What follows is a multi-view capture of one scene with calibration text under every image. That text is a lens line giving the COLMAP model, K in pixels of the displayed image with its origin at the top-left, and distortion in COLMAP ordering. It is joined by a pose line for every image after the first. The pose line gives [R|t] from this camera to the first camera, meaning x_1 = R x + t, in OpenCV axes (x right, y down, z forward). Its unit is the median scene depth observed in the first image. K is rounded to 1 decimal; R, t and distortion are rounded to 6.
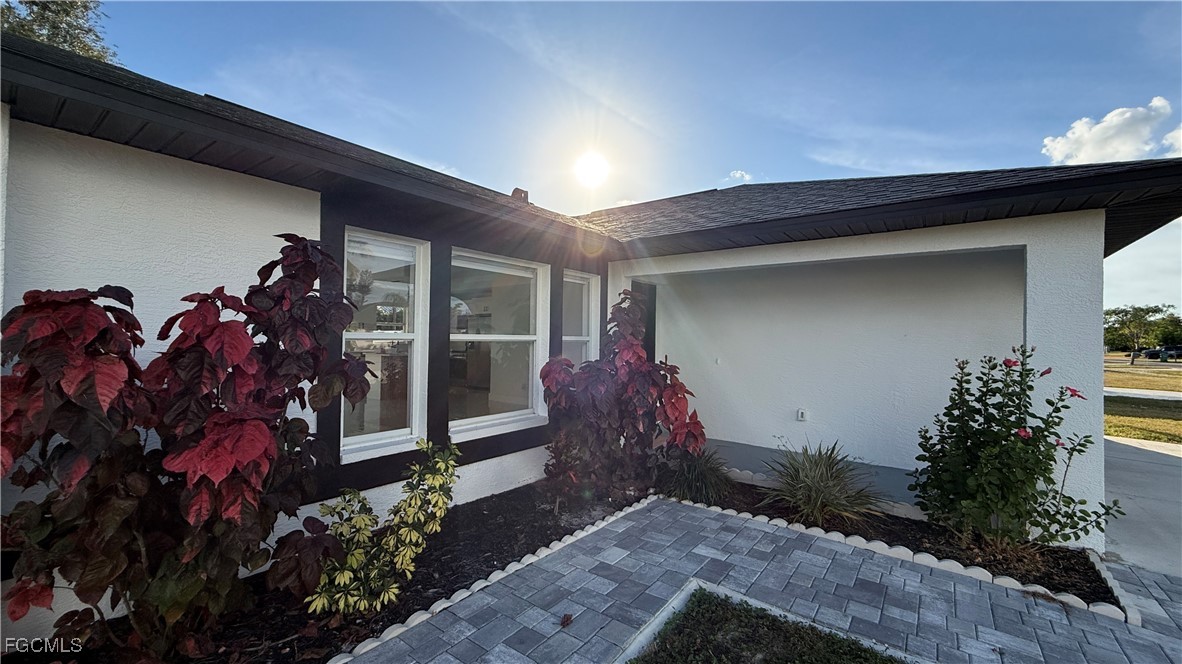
lens RADIAL K [[477.5, 0, 589.8], [0, 477.5, 342.7], [0, 0, 1]] dist [-0.003156, 0.000922]
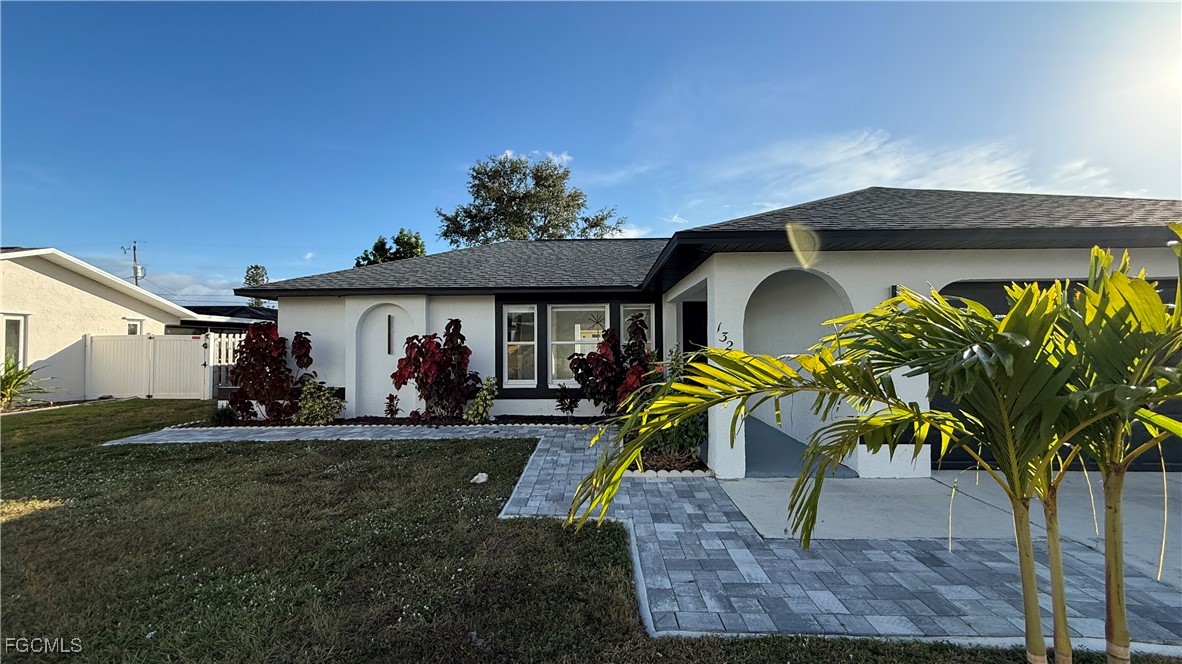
lens RADIAL K [[477.5, 0, 585.3], [0, 477.5, 331.8], [0, 0, 1]] dist [-0.003156, 0.000922]
pose [[0.573686, -0.039400, -0.818127, 1.901299], [0.009865, 0.999102, -0.041198, 0.035774], [0.819016, 0.015563, 0.573559, -0.226369]]
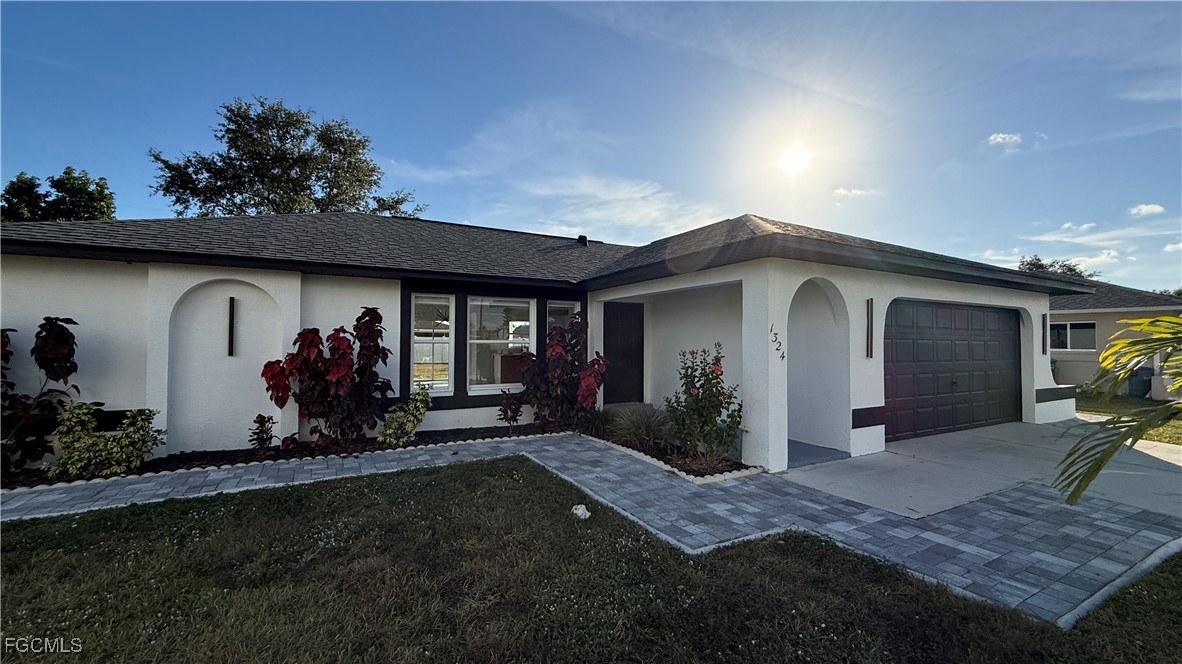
lens RADIAL K [[477.5, 0, 598.6], [0, 477.5, 332.4], [0, 0, 1]] dist [-0.003156, 0.000922]
pose [[0.914228, -0.022750, -0.404562, 1.087625], [0.008717, 0.999296, -0.036494, 0.030788], [0.405107, 0.029837, 0.913782, -0.651569]]
